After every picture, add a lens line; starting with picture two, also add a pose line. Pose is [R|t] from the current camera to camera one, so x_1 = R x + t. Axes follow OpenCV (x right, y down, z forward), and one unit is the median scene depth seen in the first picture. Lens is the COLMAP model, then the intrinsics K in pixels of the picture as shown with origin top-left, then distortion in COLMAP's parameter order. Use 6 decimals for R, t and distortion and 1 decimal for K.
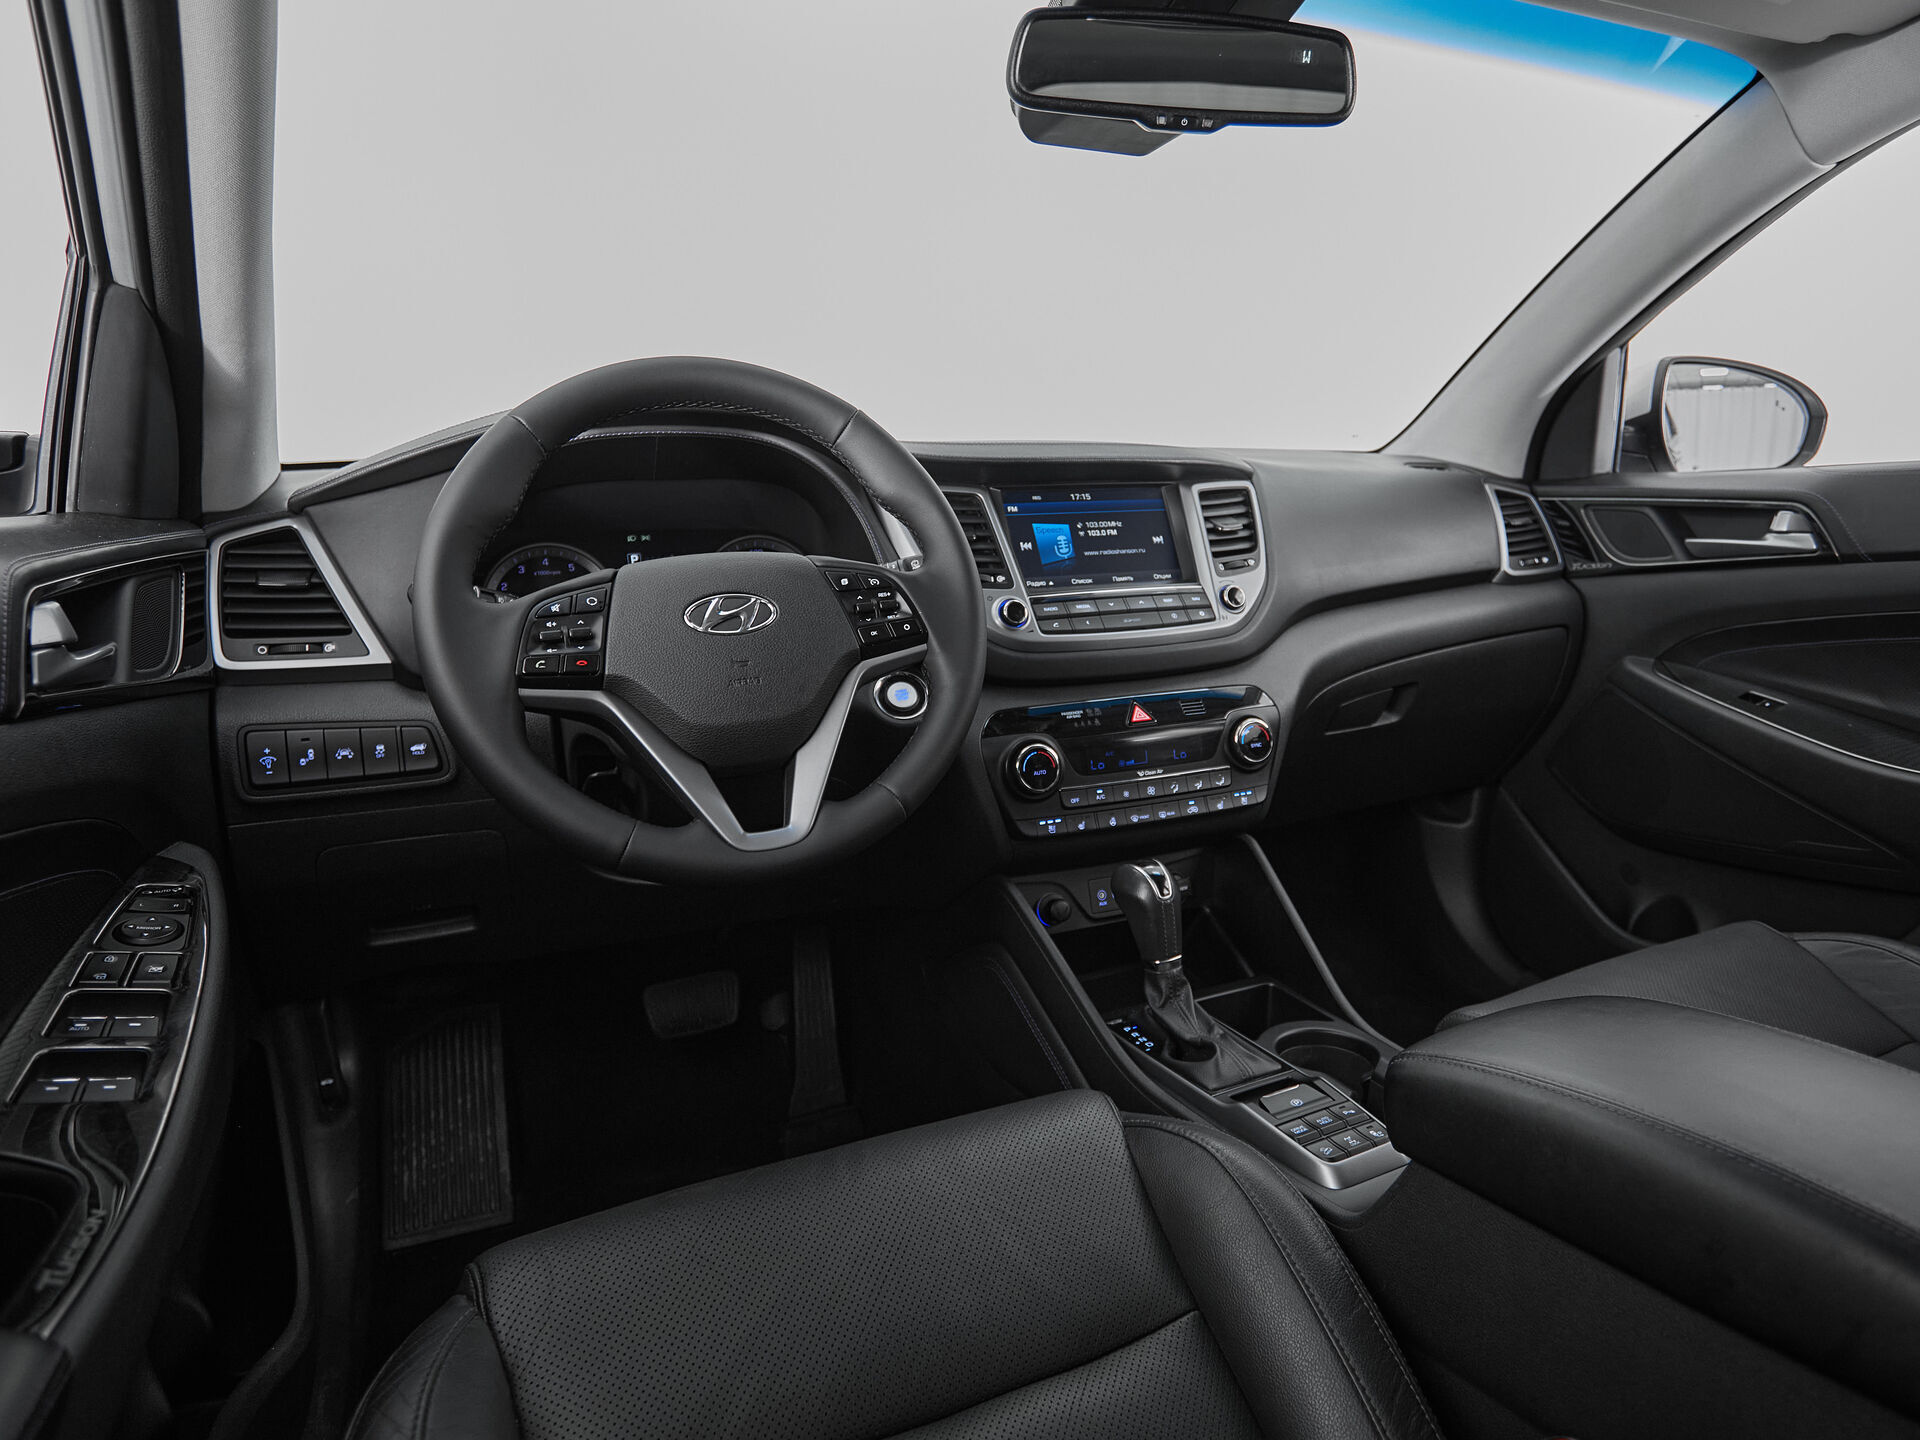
lens RADIAL K [[1155.3, 0, 1025.7], [0, 1155.3, 686.9], [0, 0, 1]] dist [-0.001543, -0.000071]
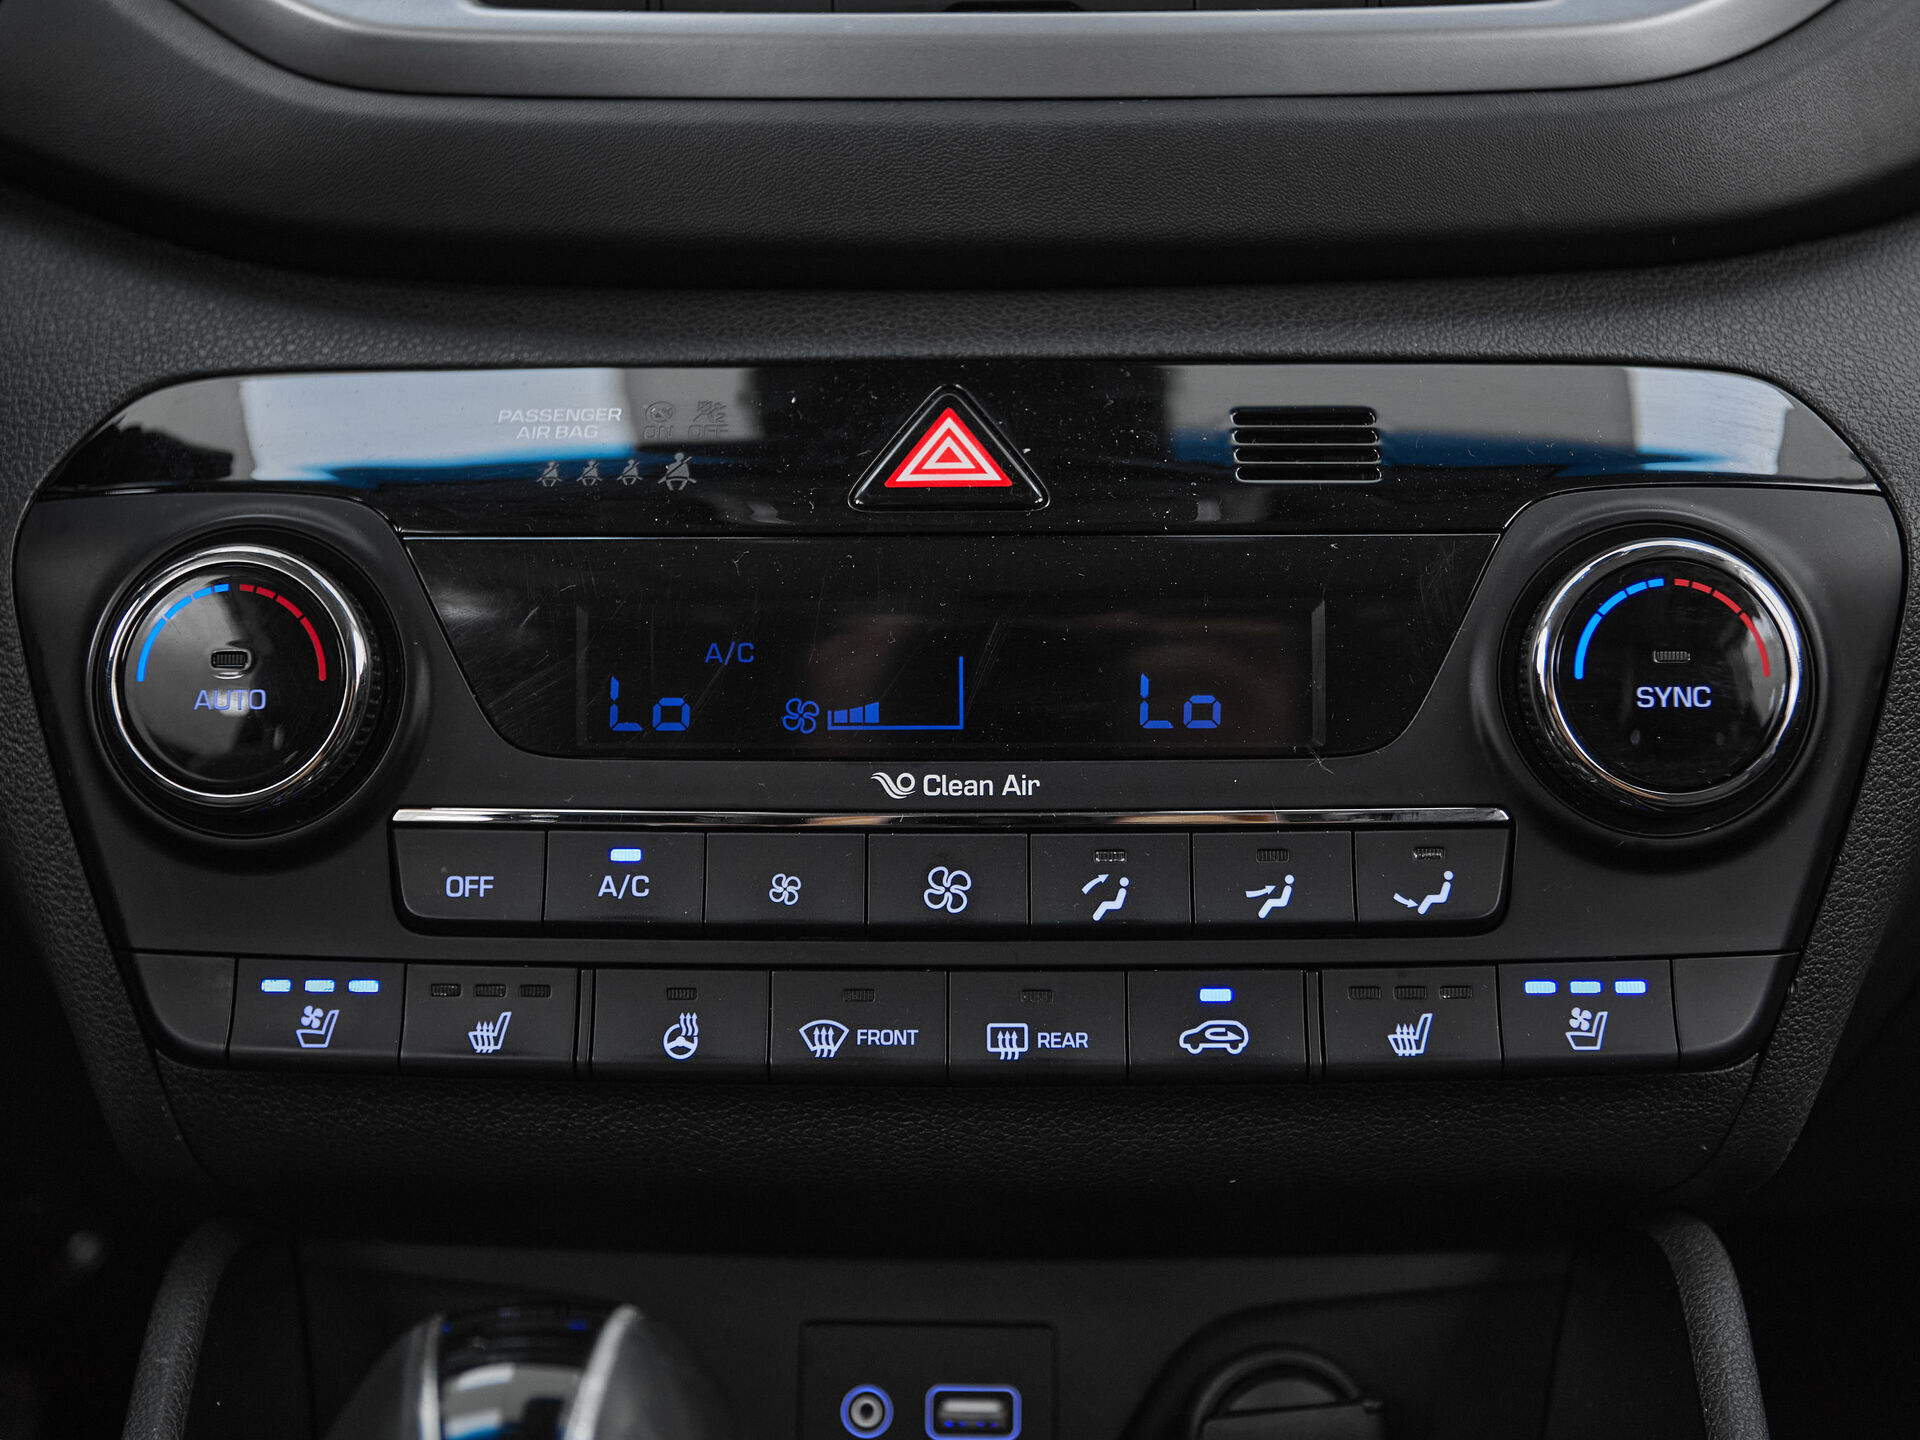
lens RADIAL K [[2297.9, 0, 963.4], [0, 2297.9, 596.1], [0, 0, 1]] dist [-0.016523, 0.023560]
pose [[0.910152, 0.060715, -0.409802, 0.239542], [-0.084934, 0.995537, -0.041137, 0.058201], [0.405476, 0.072247, 0.911246, 0.662678]]
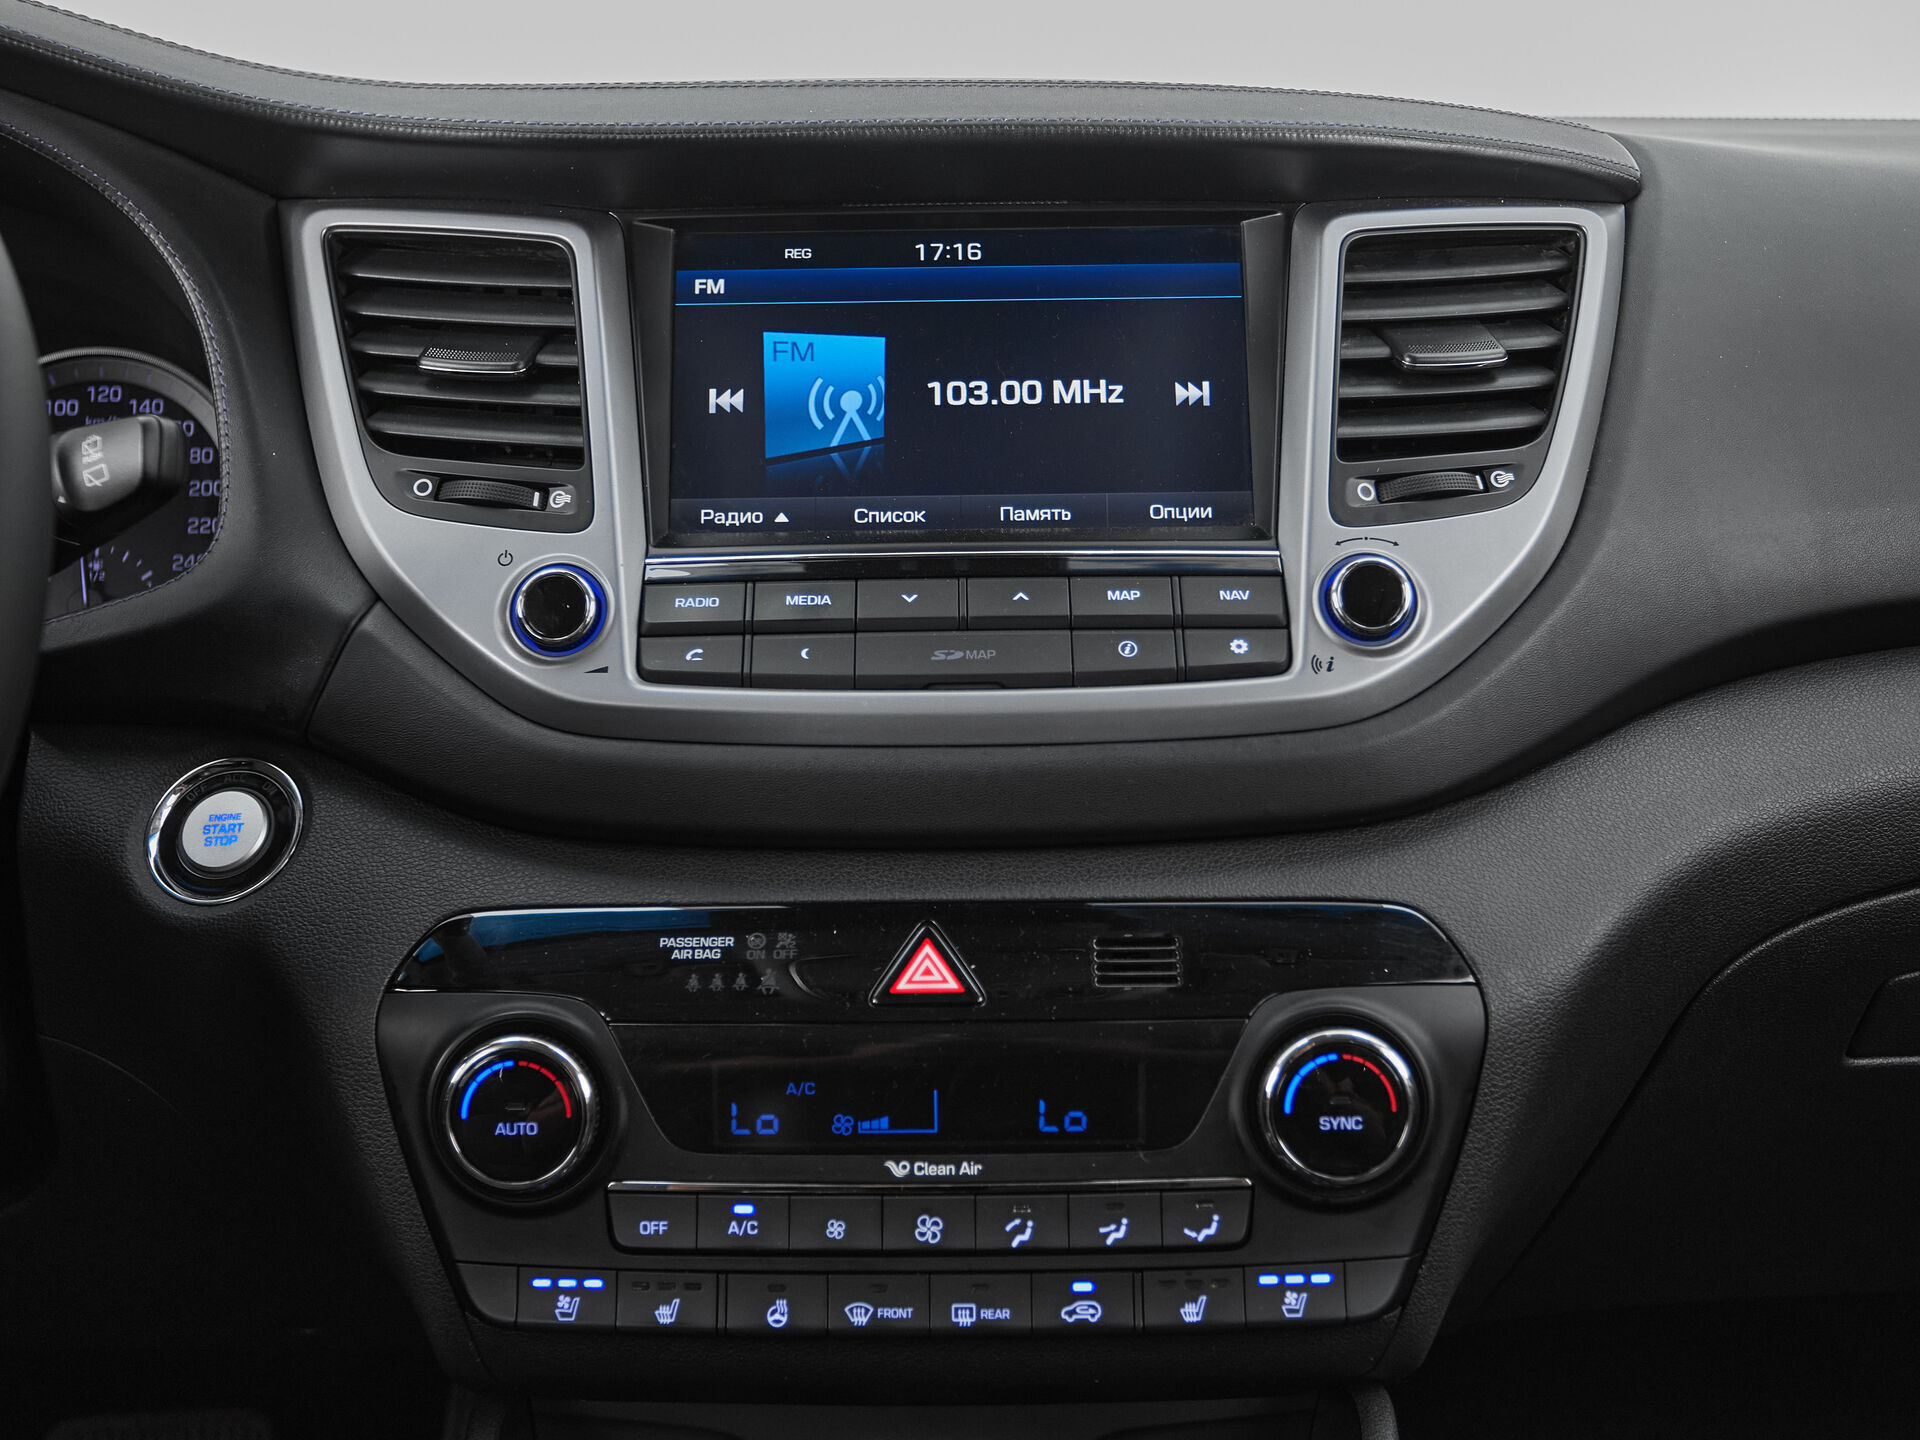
lens RADIAL K [[2261.2, 0, 960.2], [0, 2261.2, 680.1], [0, 0, 1]] dist [-0.013096, 0.037695]
pose [[0.913510, 0.081177, -0.398635, 0.326827], [-0.076651, 0.996684, 0.027309, -0.066654], [0.399530, 0.005608, 0.916703, 0.448100]]
